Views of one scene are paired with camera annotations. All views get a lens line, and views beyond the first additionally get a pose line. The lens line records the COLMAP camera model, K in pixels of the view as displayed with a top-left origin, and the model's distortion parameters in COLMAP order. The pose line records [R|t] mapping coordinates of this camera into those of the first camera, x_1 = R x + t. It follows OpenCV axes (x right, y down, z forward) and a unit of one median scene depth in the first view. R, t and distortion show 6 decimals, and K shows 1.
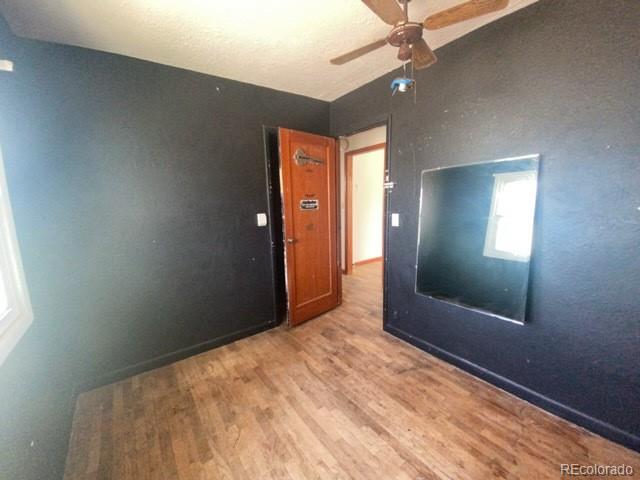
lens RADIAL K [[263.4, 0, 321.1], [0, 263.4, 242.1], [0, 0, 1]] dist [0.002965, -0.014610]
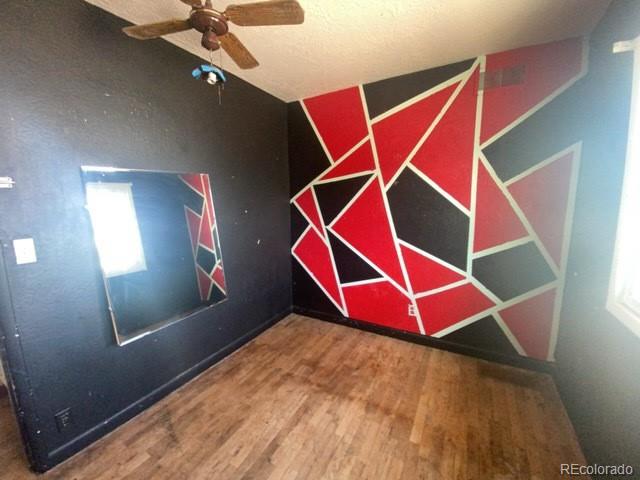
lens RADIAL K [[263.4, 0, 321.1], [0, 263.4, 242.1], [0, 0, 1]] dist [0.002965, -0.014610]
pose [[-0.411160, -0.109752, 0.904932, -0.578441], [0.187344, 0.961360, 0.201716, -0.136771], [-0.892104, 0.252471, -0.374711, 0.946986]]
